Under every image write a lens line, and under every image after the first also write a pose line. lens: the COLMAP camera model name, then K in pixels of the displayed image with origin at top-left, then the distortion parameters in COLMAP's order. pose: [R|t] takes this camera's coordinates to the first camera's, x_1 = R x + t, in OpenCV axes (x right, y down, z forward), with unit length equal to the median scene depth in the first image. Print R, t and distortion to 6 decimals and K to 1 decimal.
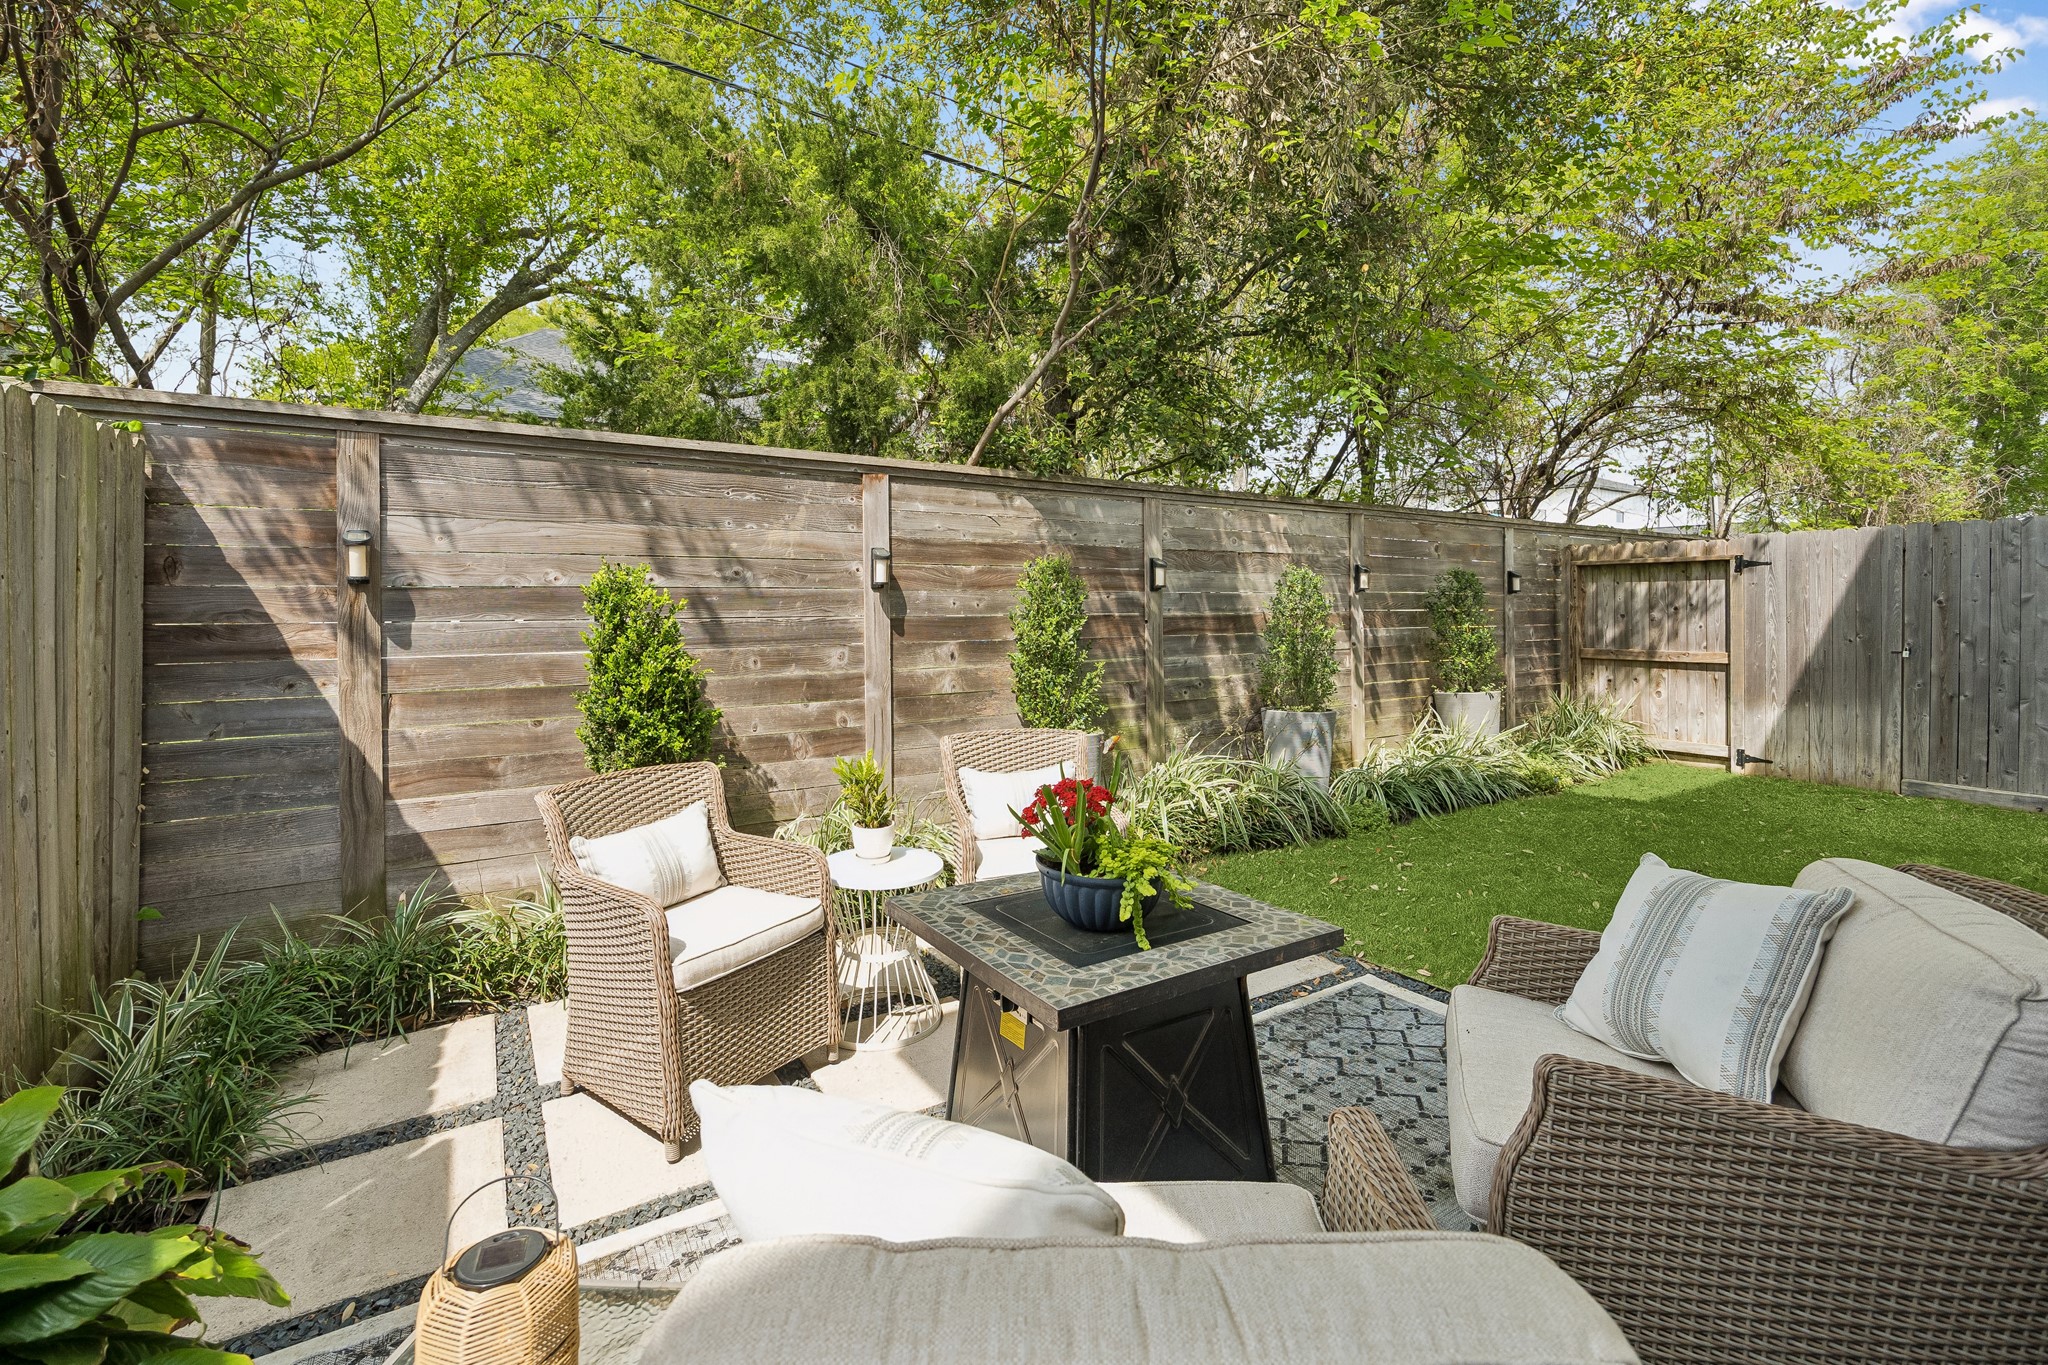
lens RADIAL K [[884.0, 0, 1027.7], [0, 884.0, 600.5], [0, 0, 1]] dist [-0.001352, -0.000014]
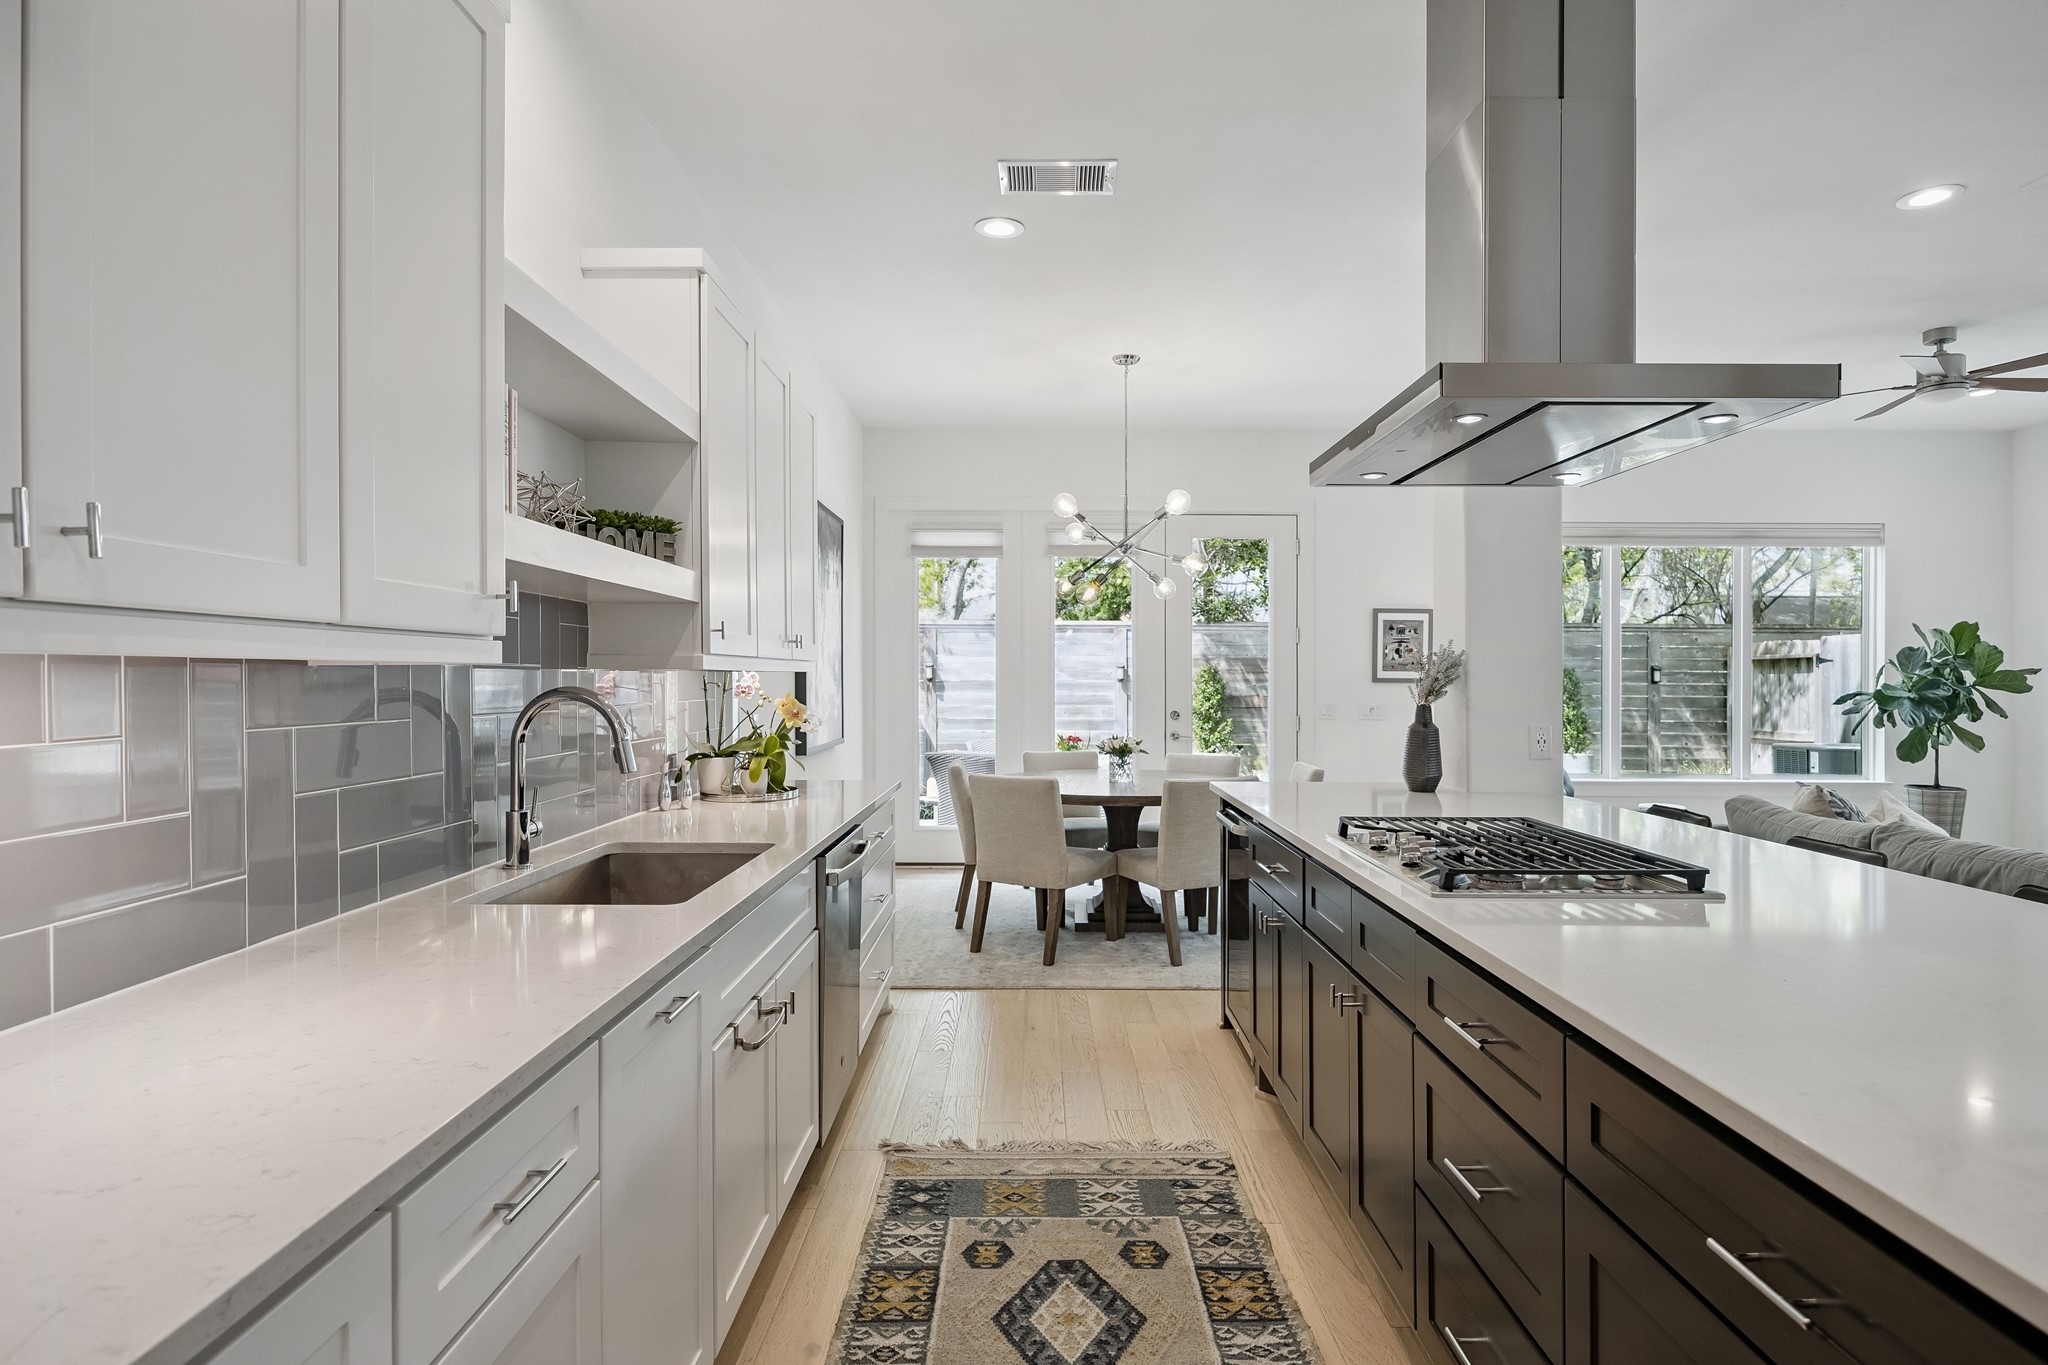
lens RADIAL K [[1057.9, 0, 1016.0], [0, 1057.9, 690.7], [0, 0, 1]] dist [-0.000475, 0.000150]
pose [[0.844866, 0.004662, -0.534958, 1.016808], [-0.003994, 0.999989, 0.002407, 0.004727], [0.534964, 0.000103, 0.844875, -1.351415]]
